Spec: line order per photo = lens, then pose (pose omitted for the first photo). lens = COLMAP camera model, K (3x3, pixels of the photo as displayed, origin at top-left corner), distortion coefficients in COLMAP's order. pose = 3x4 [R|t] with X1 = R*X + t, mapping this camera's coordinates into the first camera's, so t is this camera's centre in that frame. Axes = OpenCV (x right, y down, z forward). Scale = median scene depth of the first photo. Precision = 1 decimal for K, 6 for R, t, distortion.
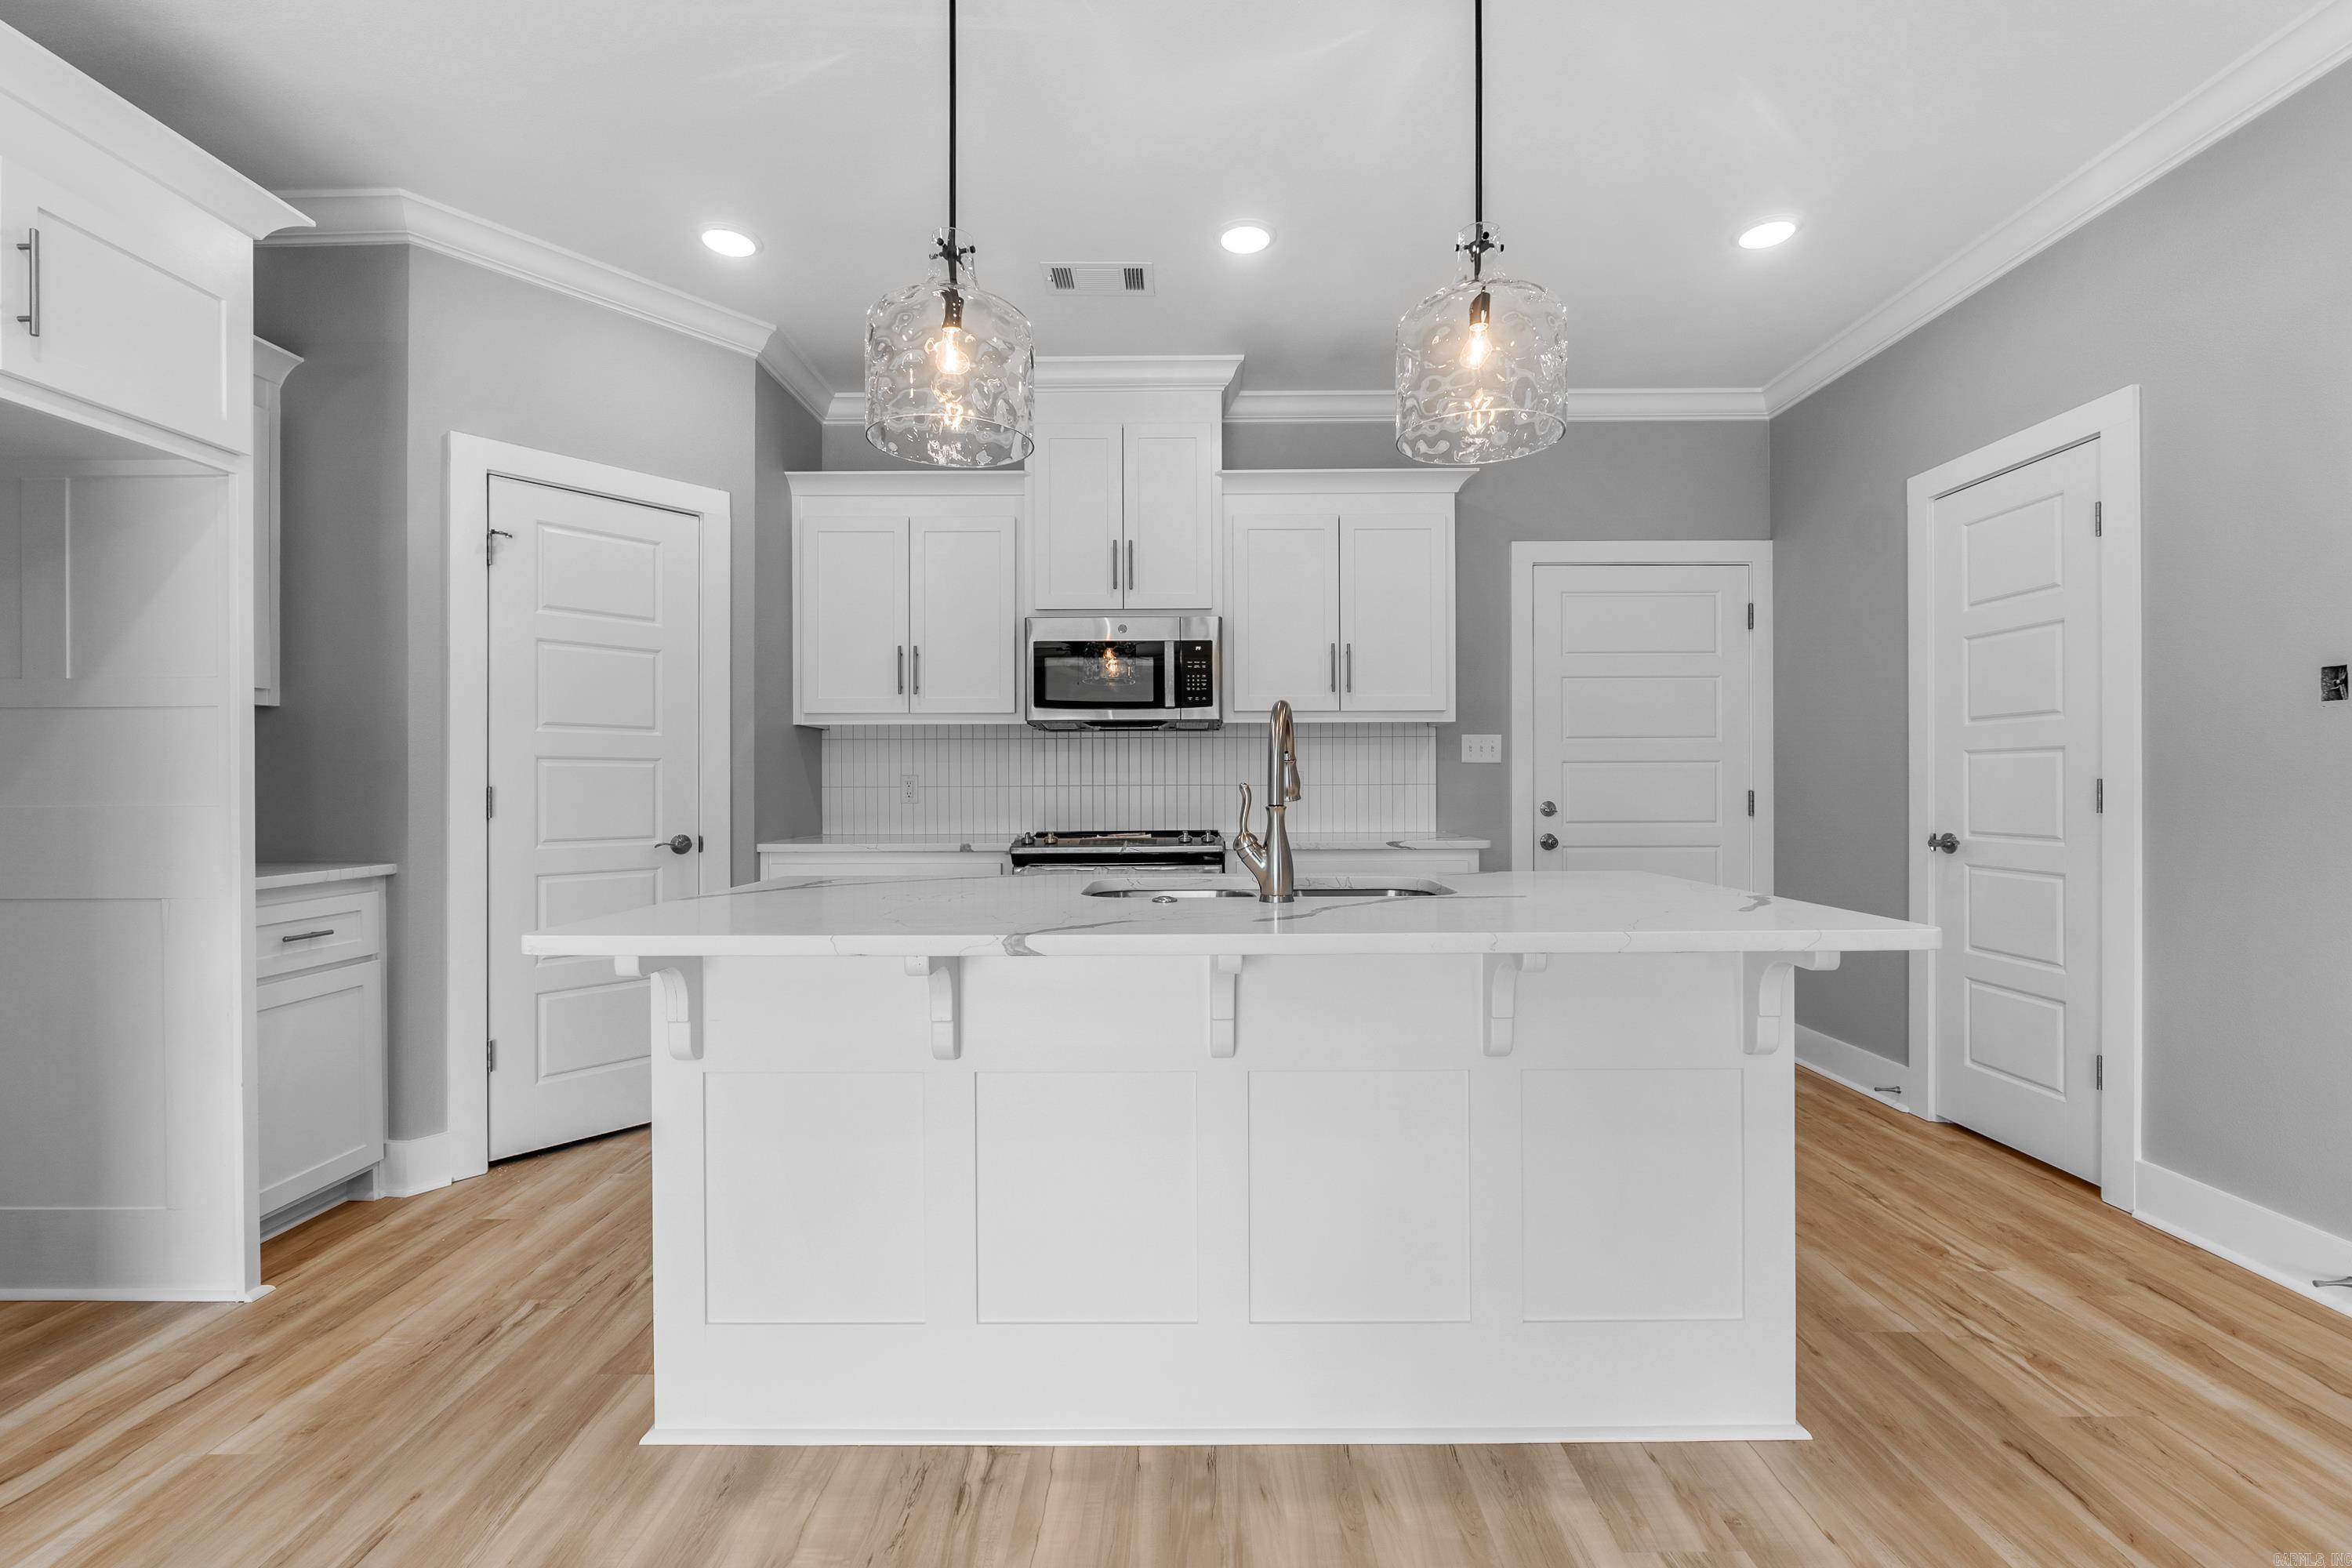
lens RADIAL K [[1002.0, 0, 1188.3], [0, 1002.0, 784.8], [0, 0, 1]] dist [-0.003274, -0.001347]
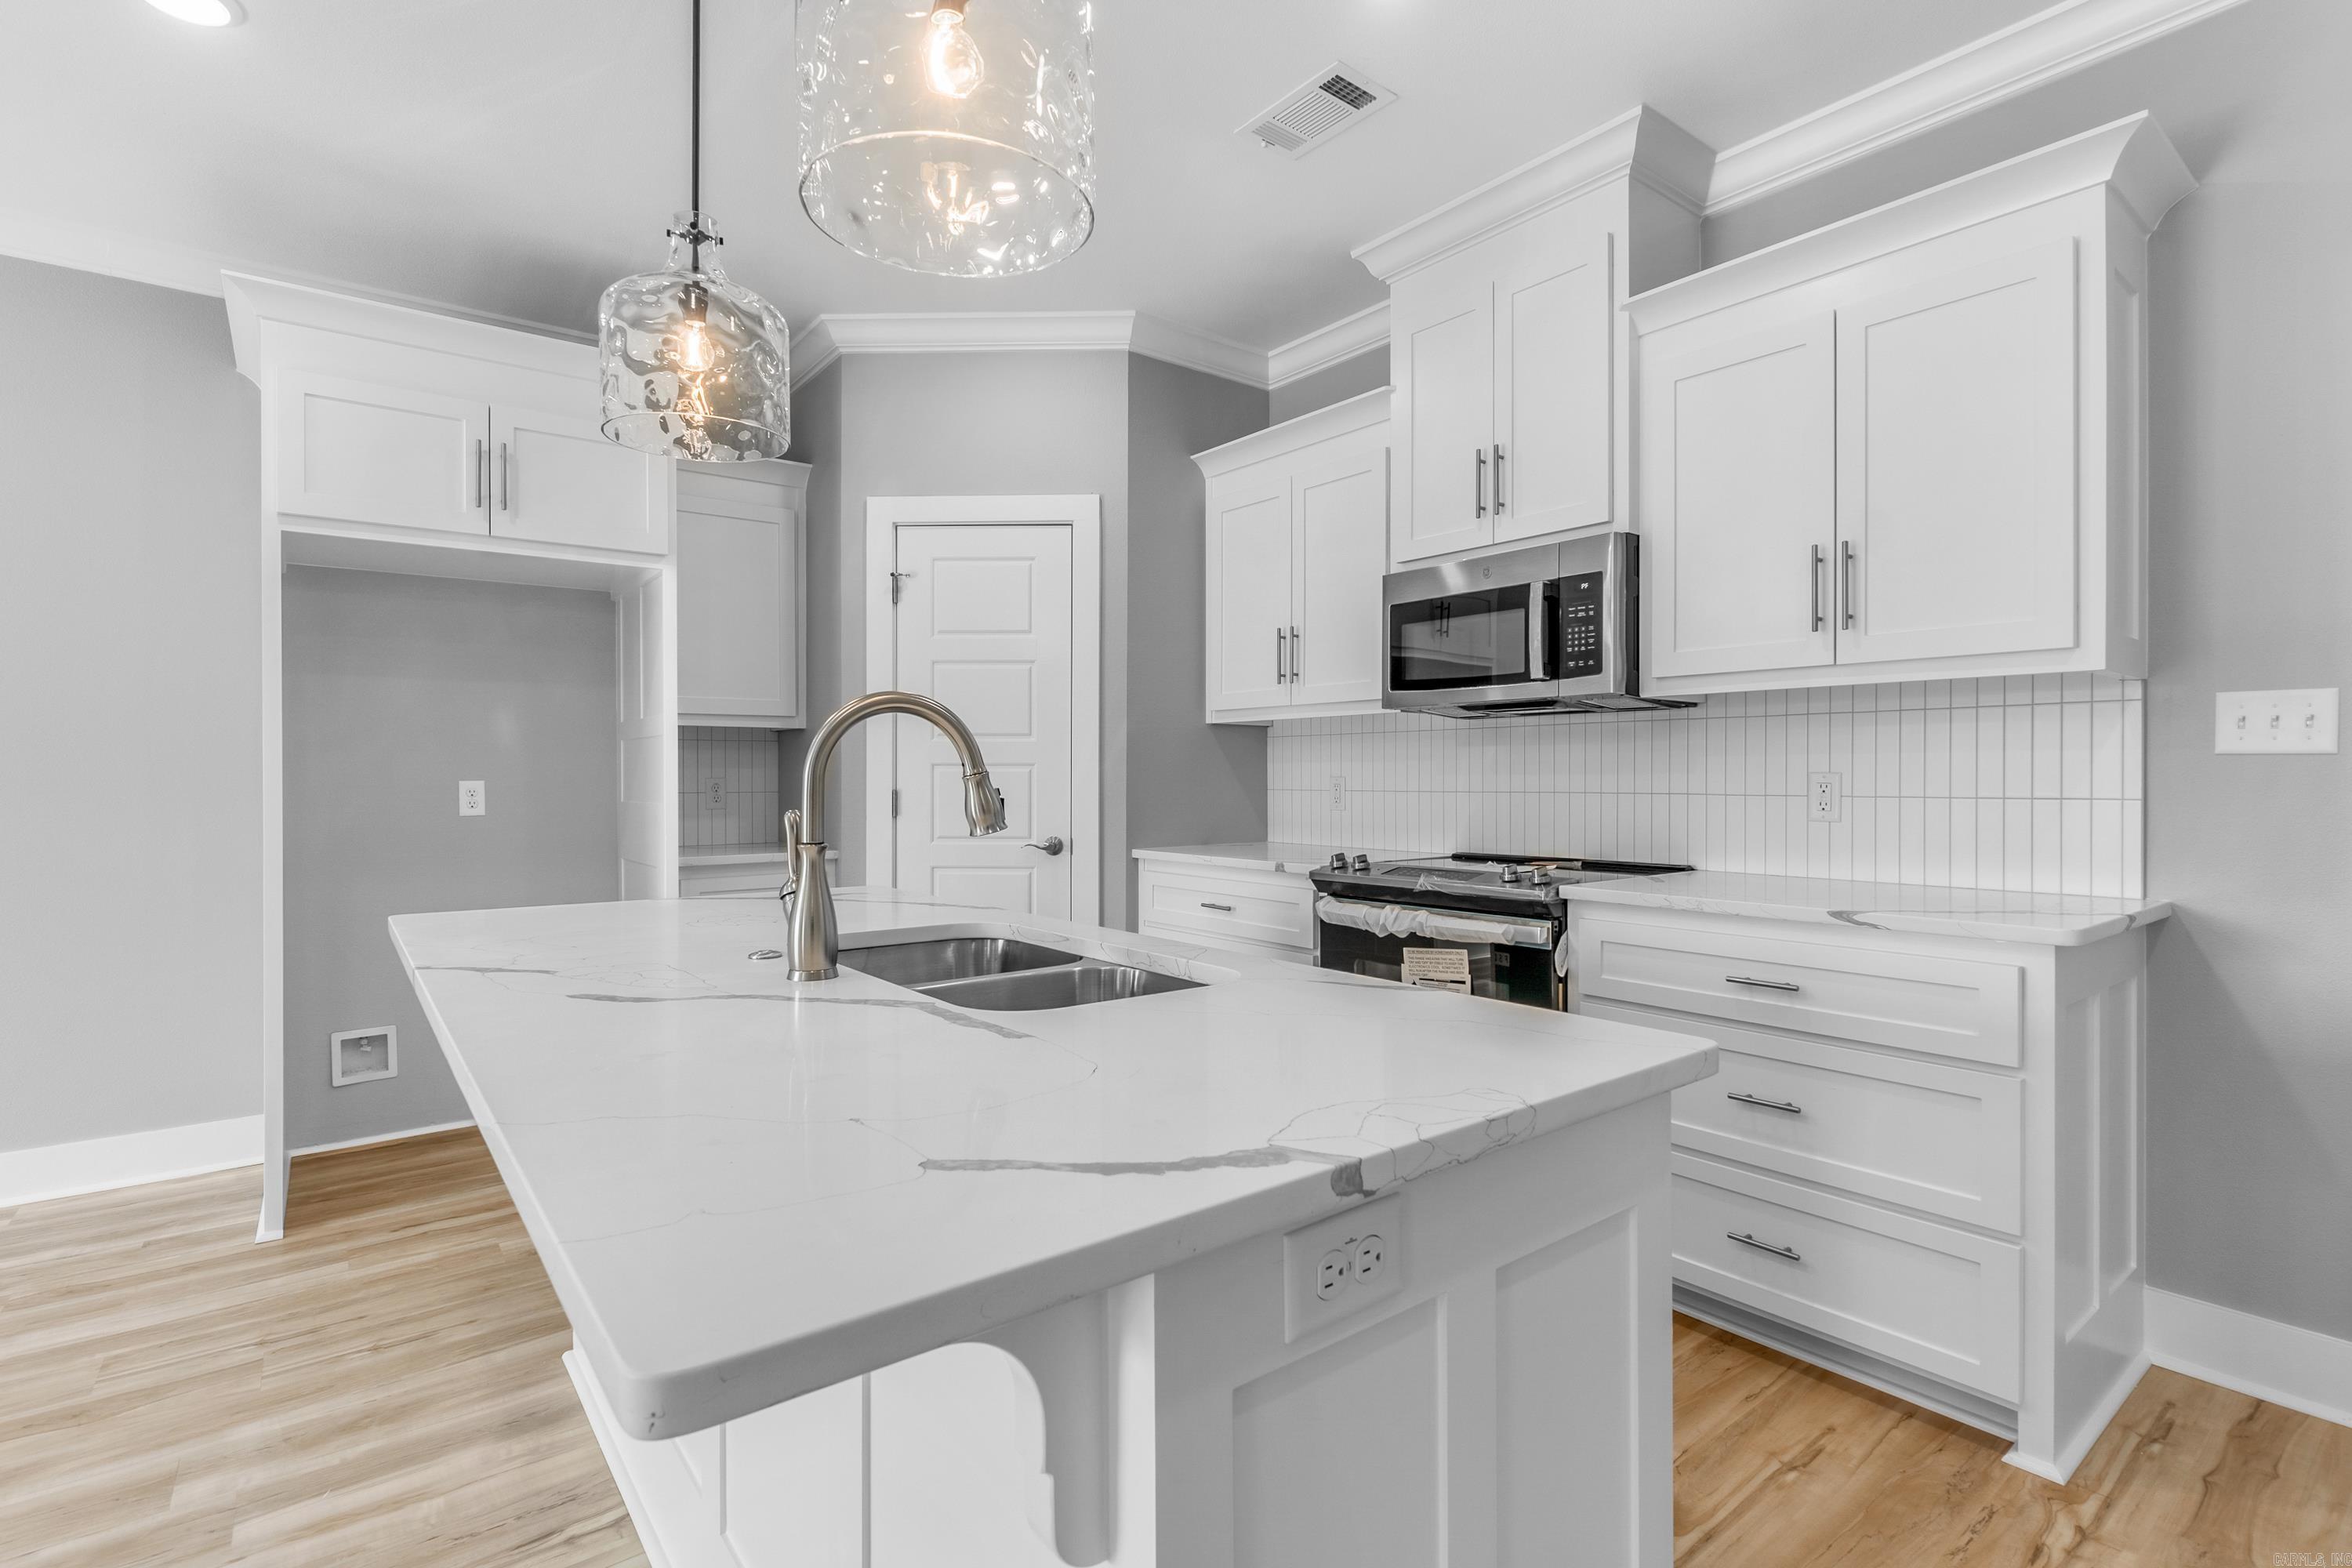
lens RADIAL K [[1110.3, 0, 1181.7], [0, 1110.3, 780.4], [0, 0, 1]] dist [-0.001421, -0.000635]
pose [[0.617778, 0.006150, -0.786328, 0.496020], [-0.001134, 0.999975, 0.006929, -0.016839], [0.786351, -0.003389, 0.617770, 0.409358]]
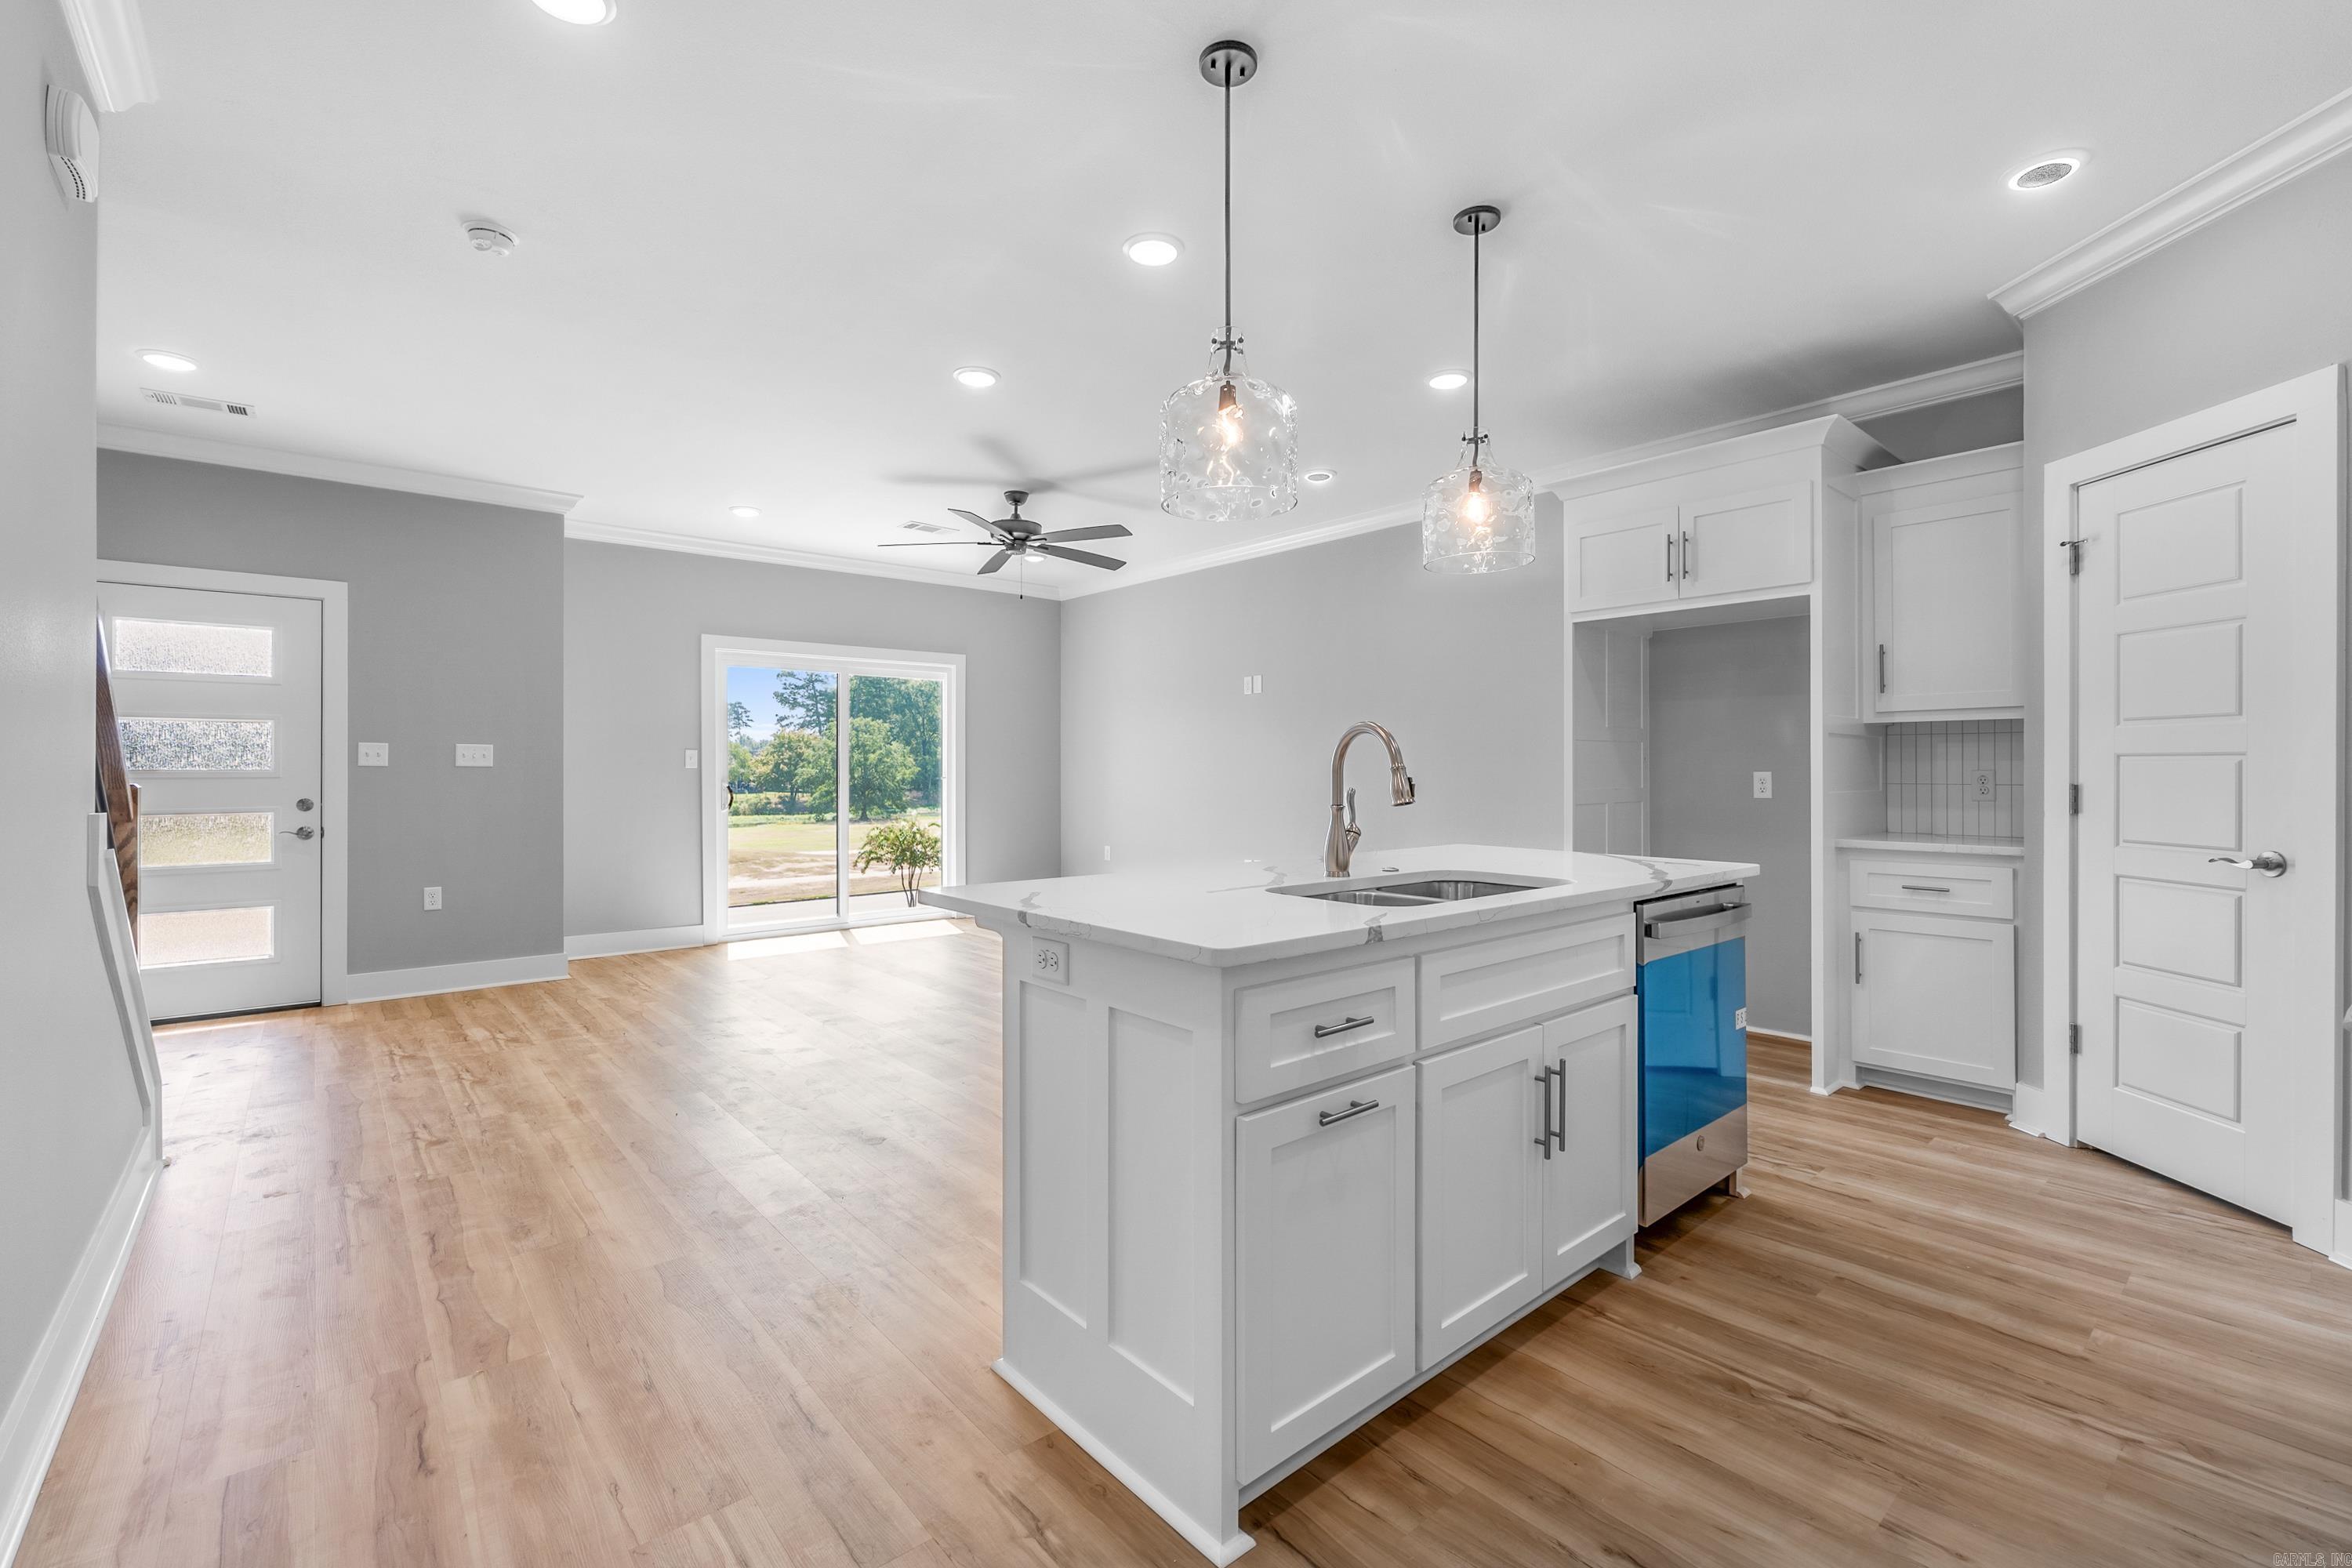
lens RADIAL K [[1002.0, 0, 1172.5], [0, 1002.0, 769.1], [0, 0, 1]] dist [-0.003274, -0.001347]
pose [[-0.760554, 0.005051, -0.649255, 0.643790], [0.003120, 0.999987, 0.004124, -0.019508], [0.649267, 0.001111, -0.760559, 1.070371]]
